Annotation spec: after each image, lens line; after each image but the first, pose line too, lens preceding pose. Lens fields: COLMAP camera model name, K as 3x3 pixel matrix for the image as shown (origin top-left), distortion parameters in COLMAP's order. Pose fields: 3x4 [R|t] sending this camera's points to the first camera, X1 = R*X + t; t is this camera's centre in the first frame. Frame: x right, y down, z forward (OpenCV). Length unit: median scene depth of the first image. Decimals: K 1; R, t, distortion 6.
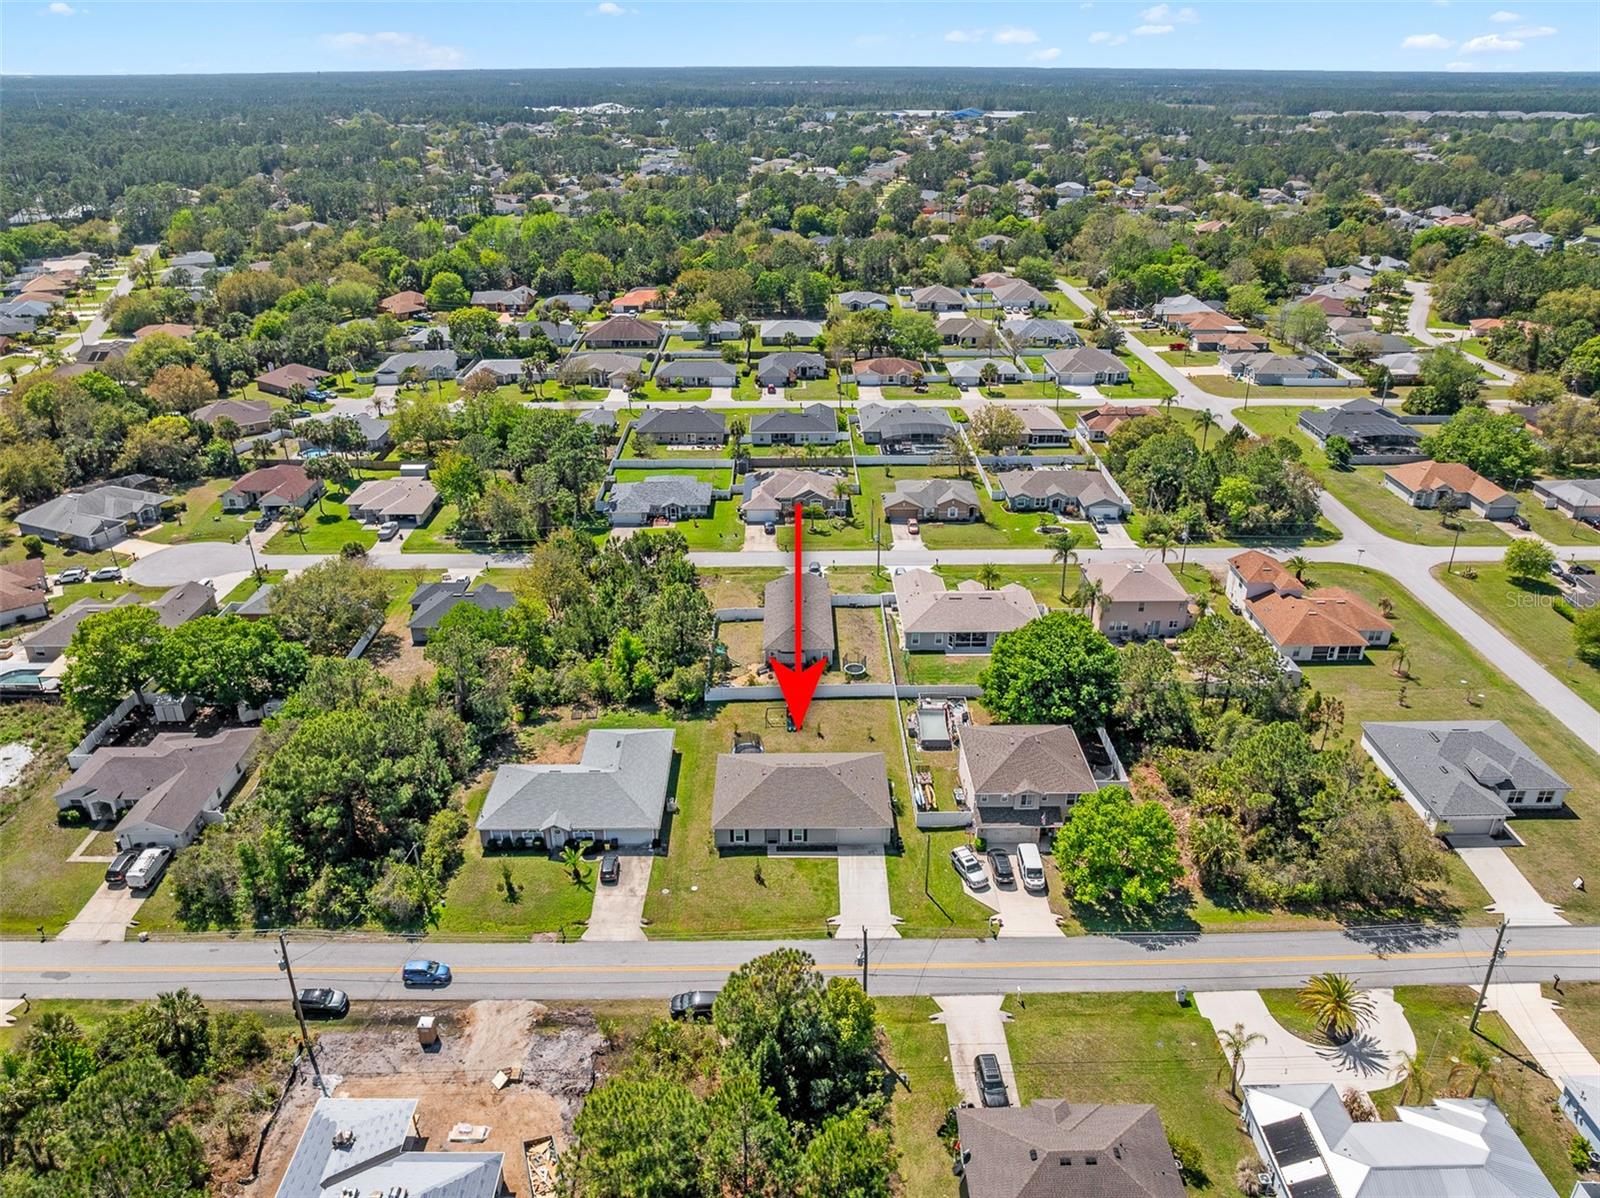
lens RADIAL K [[1119.6, 0, 800.0], [0, 1119.6, 599.0], [0, 0, 1]] dist [-0.034525, -0.004019]
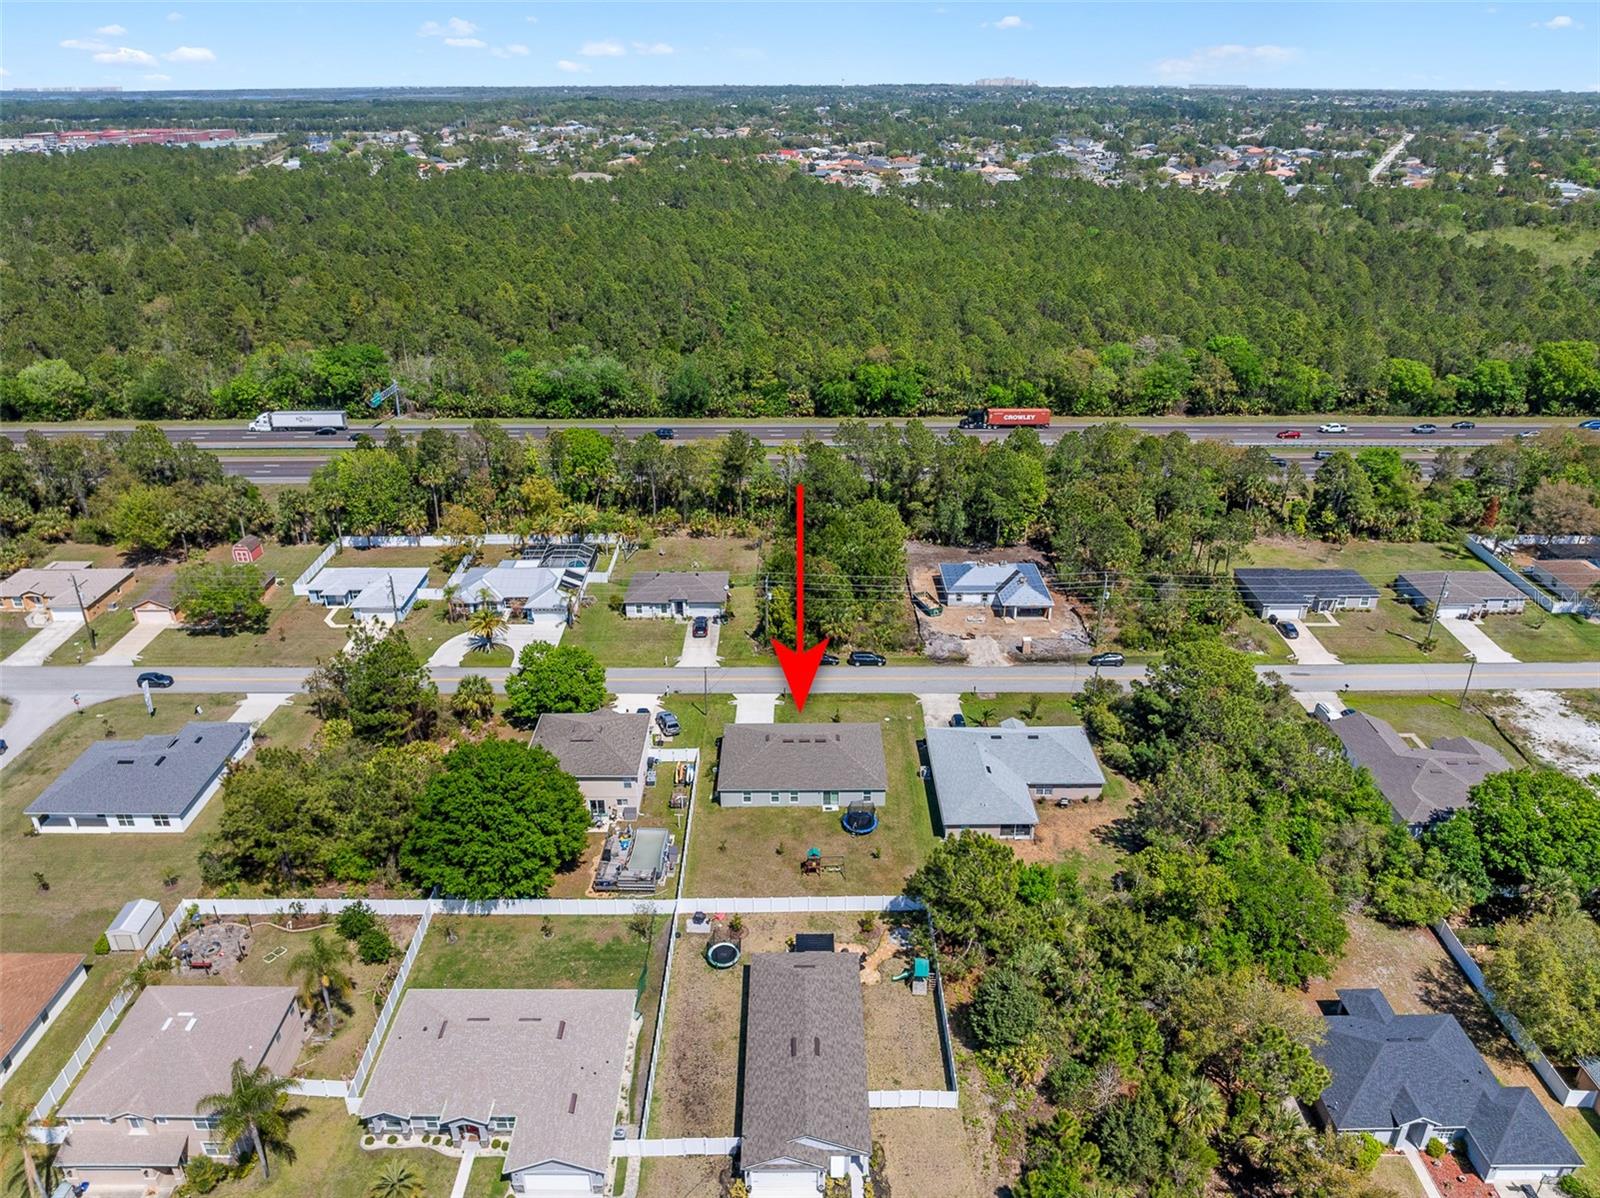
lens RADIAL K [[1119.6, 0, 800.0], [0, 1119.6, 599.0], [0, 0, 1]] dist [-0.034525, -0.004019]
pose [[-0.999967, 0.001279, 0.008041, -0.004803], [0.007063, 0.627507, 0.778579, -0.786476], [-0.004050, 0.778610, -0.627495, 1.622240]]
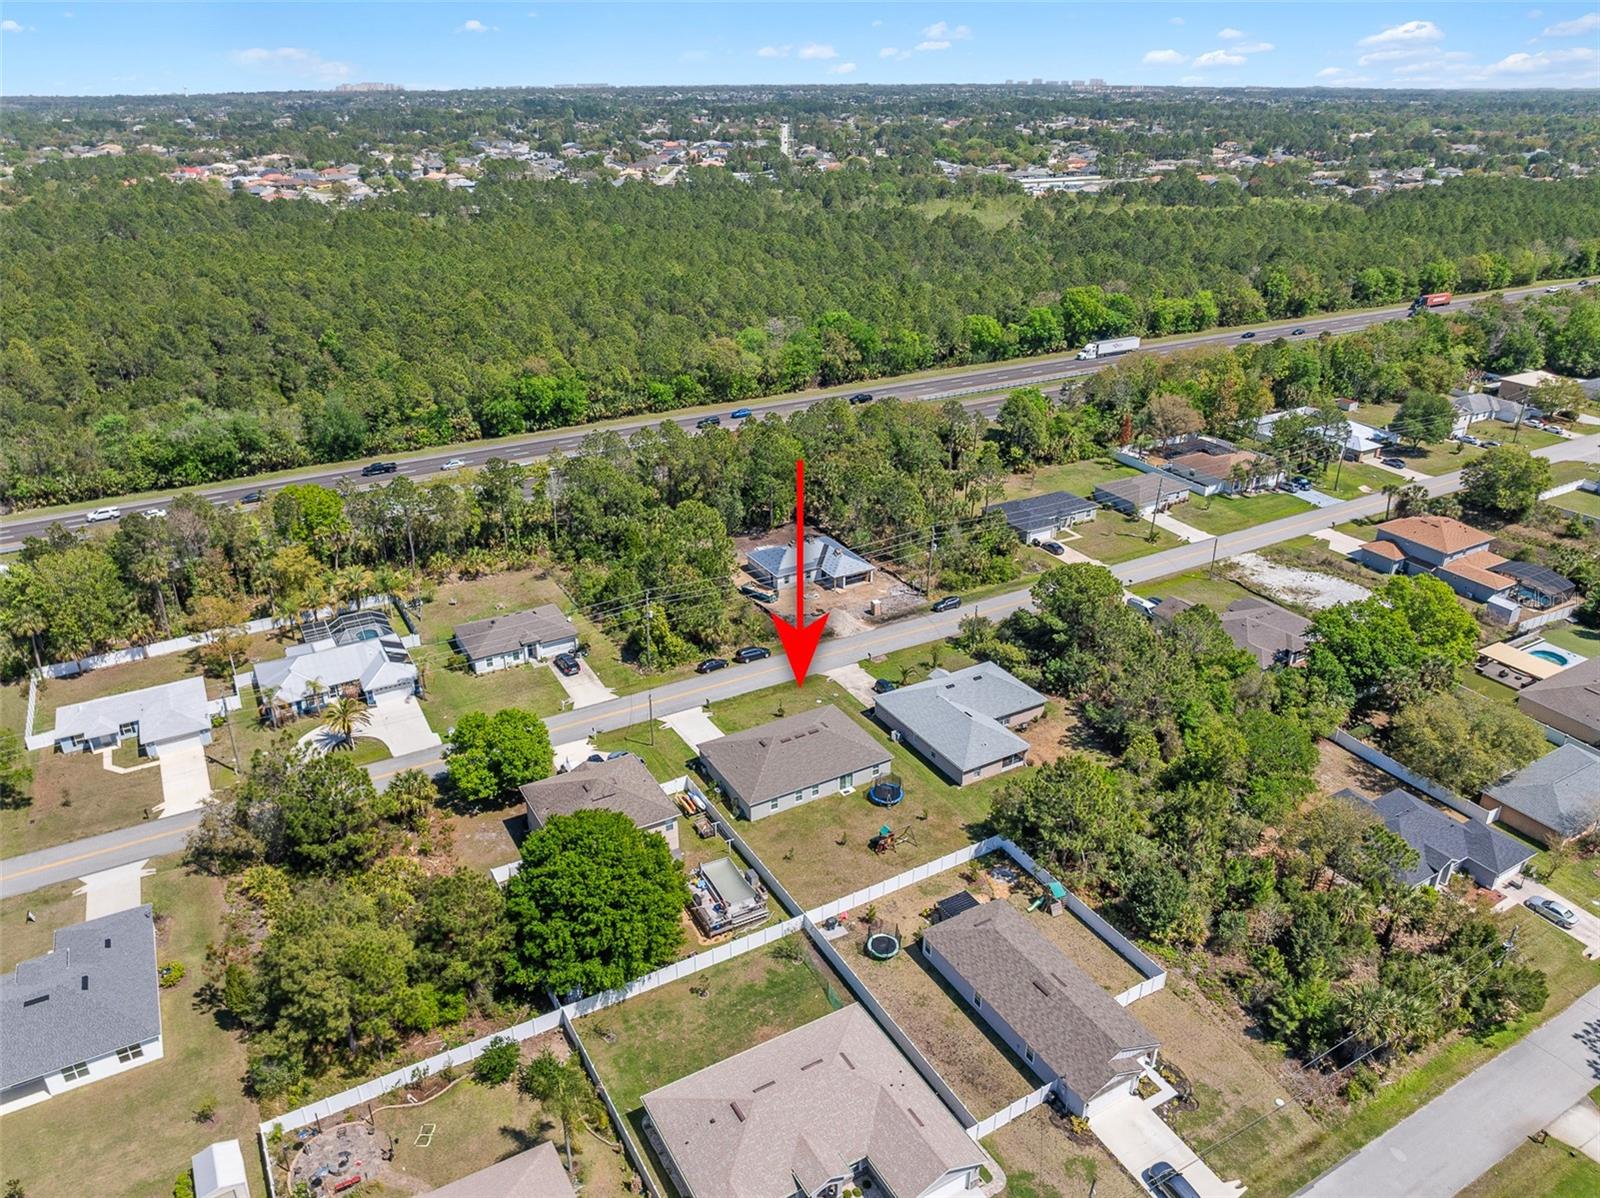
lens RADIAL K [[1119.6, 0, 800.0], [0, 1119.6, 599.0], [0, 0, 1]] dist [-0.034525, -0.004019]
pose [[-0.873334, 0.211367, -0.438876, 0.455593], [-0.208911, 0.651376, 0.729428, -0.739543], [0.440050, 0.728720, -0.524712, 1.523914]]
